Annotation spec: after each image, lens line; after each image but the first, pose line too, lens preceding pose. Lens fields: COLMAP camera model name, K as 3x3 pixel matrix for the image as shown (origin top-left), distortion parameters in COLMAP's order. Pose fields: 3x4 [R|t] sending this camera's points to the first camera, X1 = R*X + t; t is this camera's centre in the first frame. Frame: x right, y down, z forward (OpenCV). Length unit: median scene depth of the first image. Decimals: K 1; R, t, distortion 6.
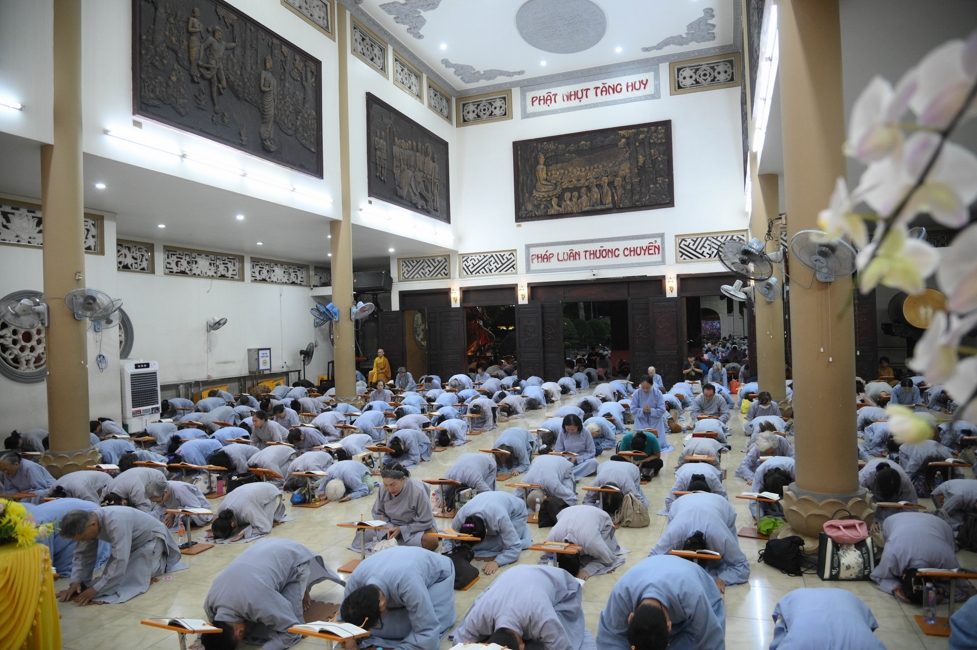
lens RADIAL K [[676.8, 0, 488.5], [0, 676.8, 325.0], [0, 0, 1]] dist [-0.025657, 0.000082]
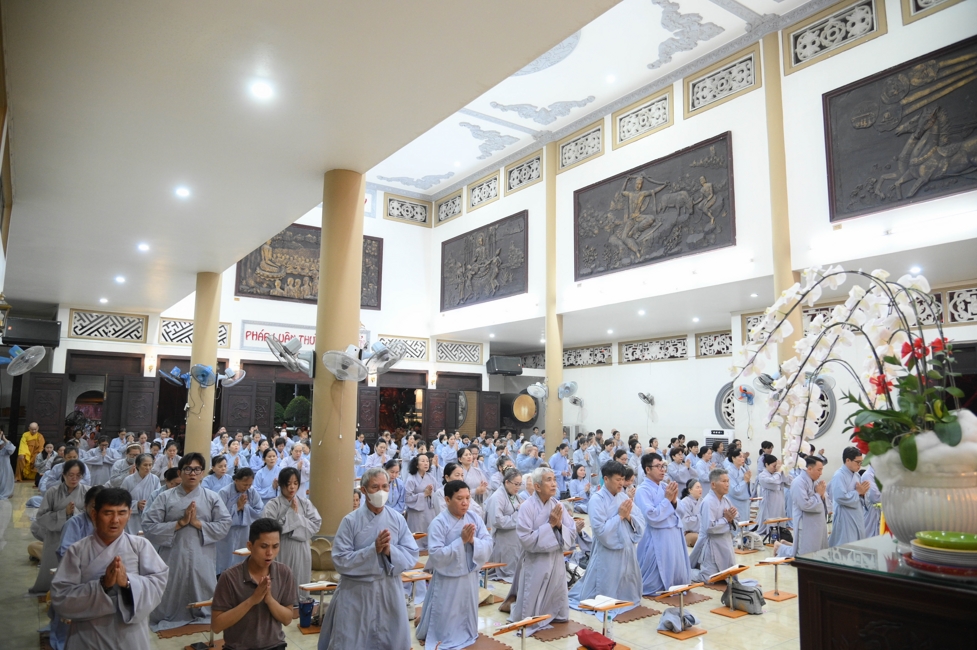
lens RADIAL K [[676.8, 0, 488.5], [0, 676.8, 325.0], [0, 0, 1]] dist [-0.025657, 0.000082]
pose [[0.569368, 0.150200, 0.808245, -0.539558], [-0.044794, 0.987375, -0.151934, 0.020879], [-0.820862, 0.050301, 0.568908, 0.159139]]
